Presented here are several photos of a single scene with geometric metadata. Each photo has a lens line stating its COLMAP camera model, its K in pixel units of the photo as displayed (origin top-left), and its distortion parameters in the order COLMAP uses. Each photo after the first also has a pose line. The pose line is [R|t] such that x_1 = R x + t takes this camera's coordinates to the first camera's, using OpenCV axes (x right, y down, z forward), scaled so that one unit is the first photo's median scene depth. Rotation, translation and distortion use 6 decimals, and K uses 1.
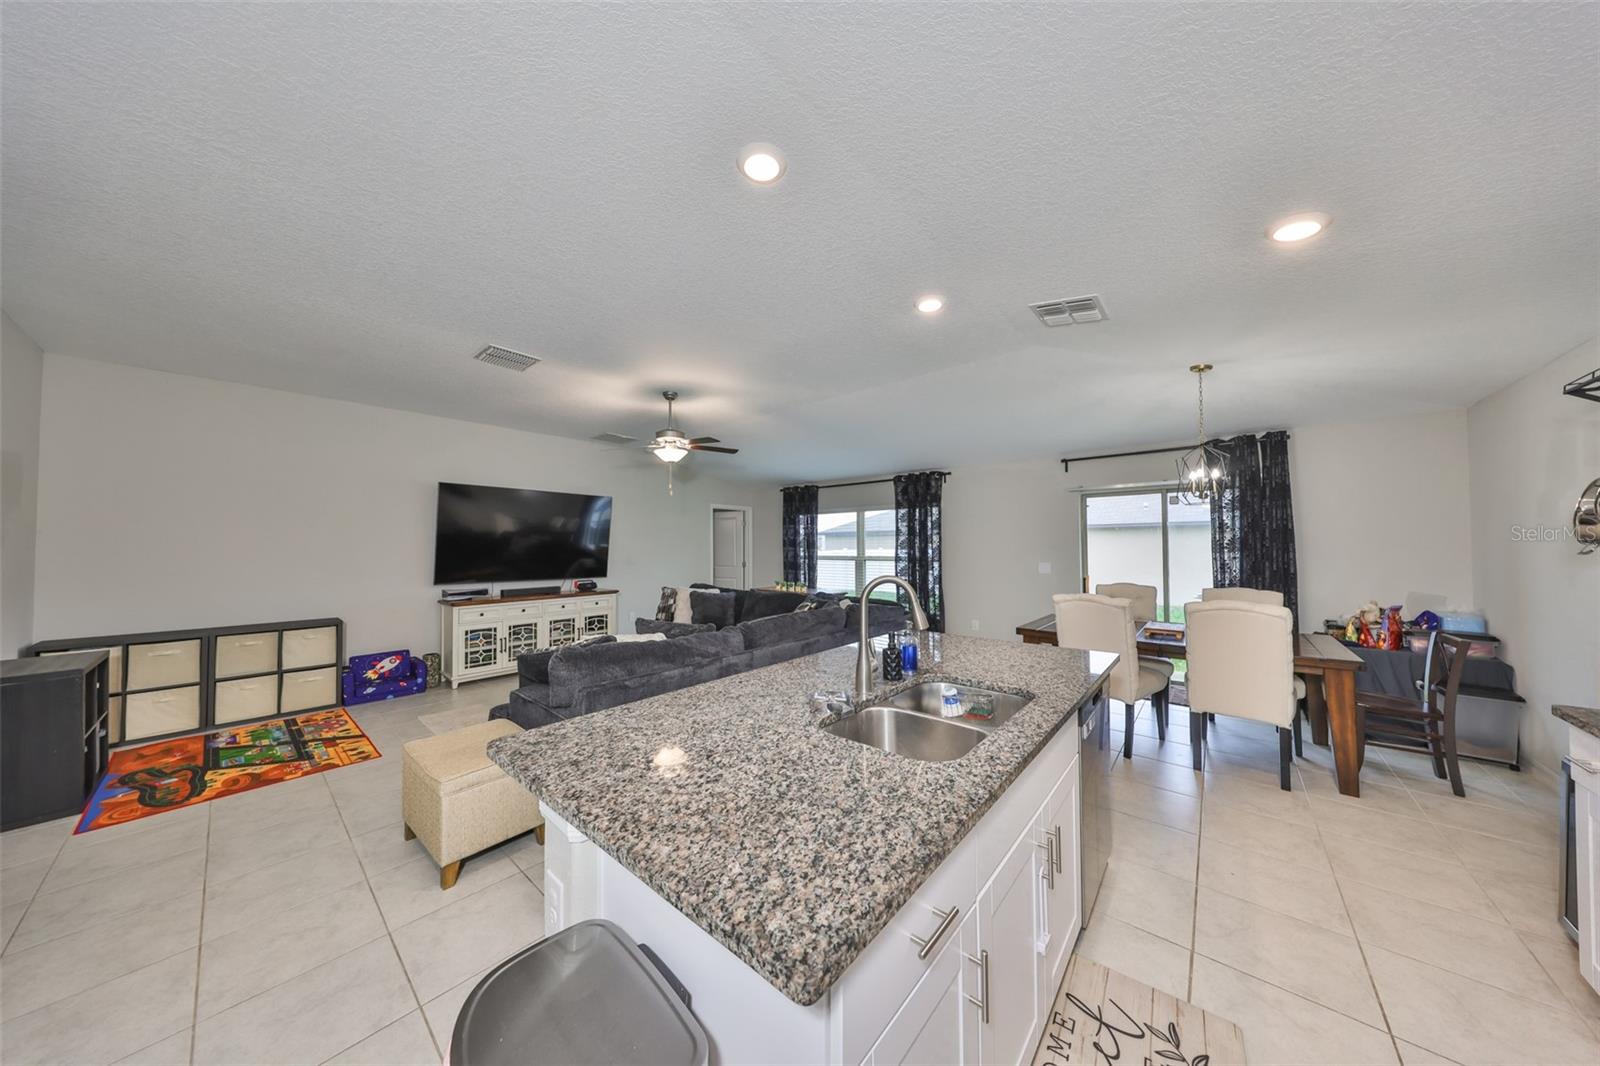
lens RADIAL K [[491.8, 0, 798.9], [0, 491.8, 536.4], [0, 0, 1]] dist [-0.000448, -0.000228]
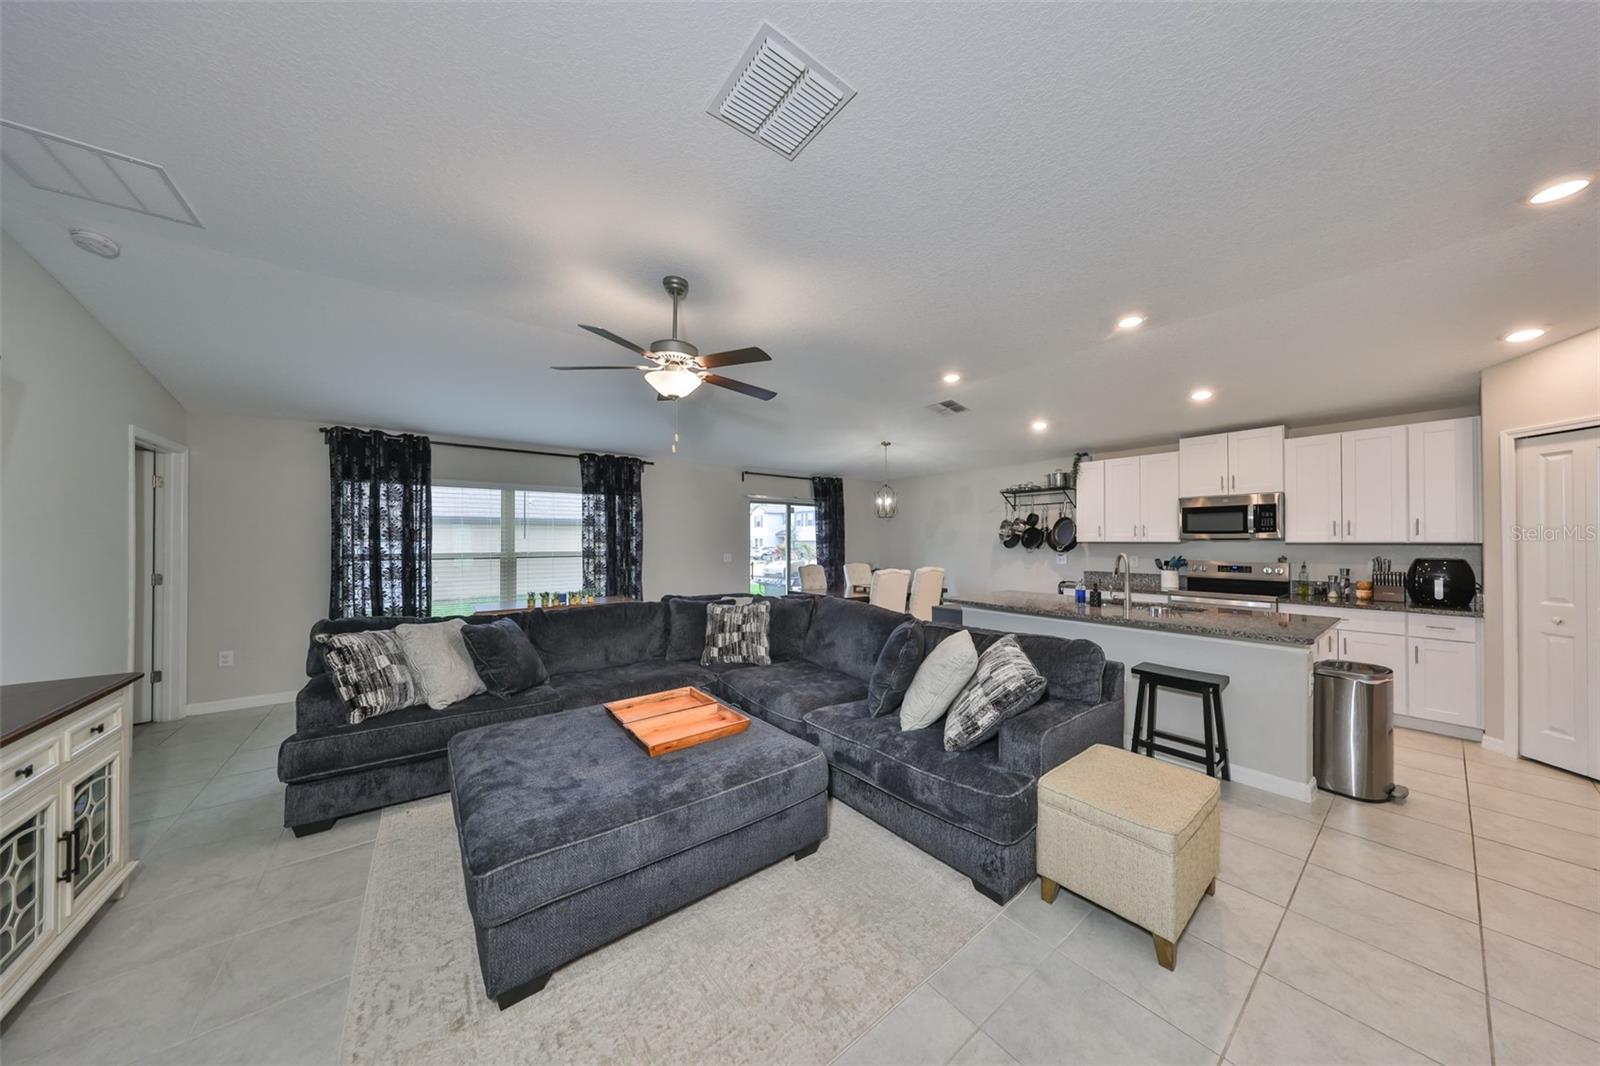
lens RADIAL K [[505.5, 0, 789.0], [0, 505.5, 535.3], [0, 0, 1]] dist [0.000073, 0.000249]
pose [[0.201743, 0.014198, 0.979336, -0.880399], [-0.022672, 0.999695, -0.009823, 0.022706], [-0.979176, -0.020222, 0.202003, 0.768577]]
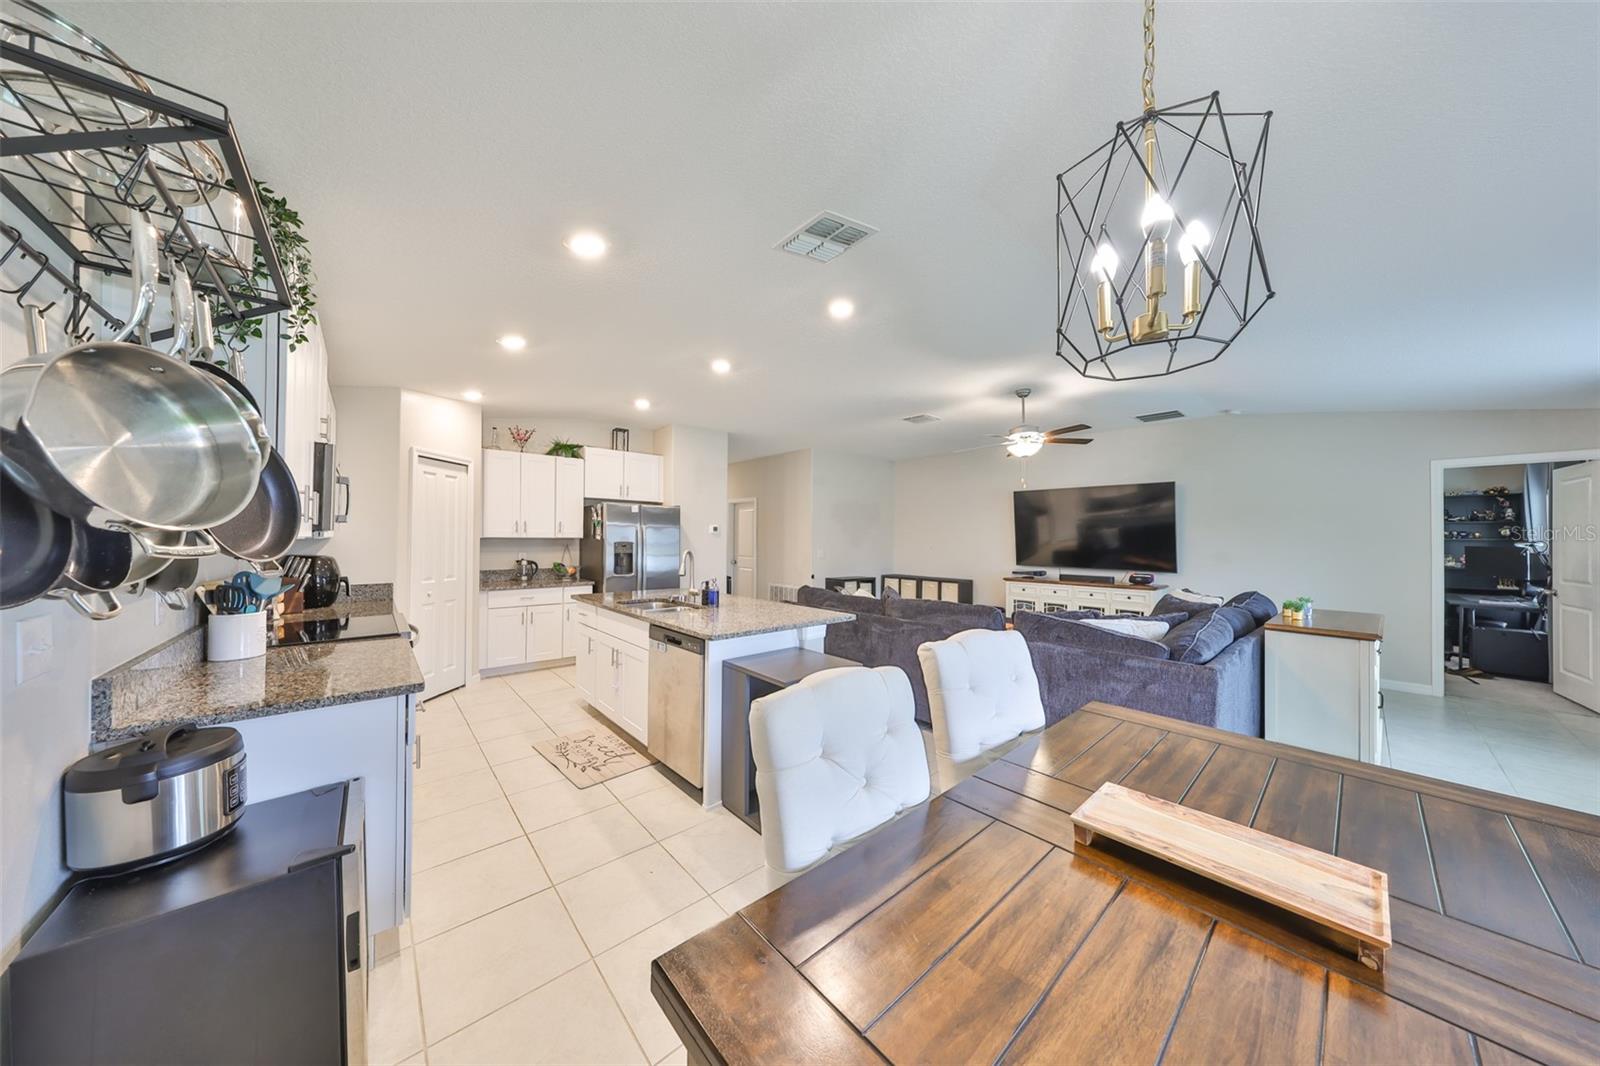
lens RADIAL K [[491.8, 0, 798.9], [0, 491.8, 536.4], [0, 0, 1]] dist [-0.000448, -0.000228]
pose [[-0.127941, -0.000553, -0.991782, 0.890874], [0.015208, 0.999881, -0.002519, 0.012845], [0.991665, -0.015406, -0.127918, 0.688514]]
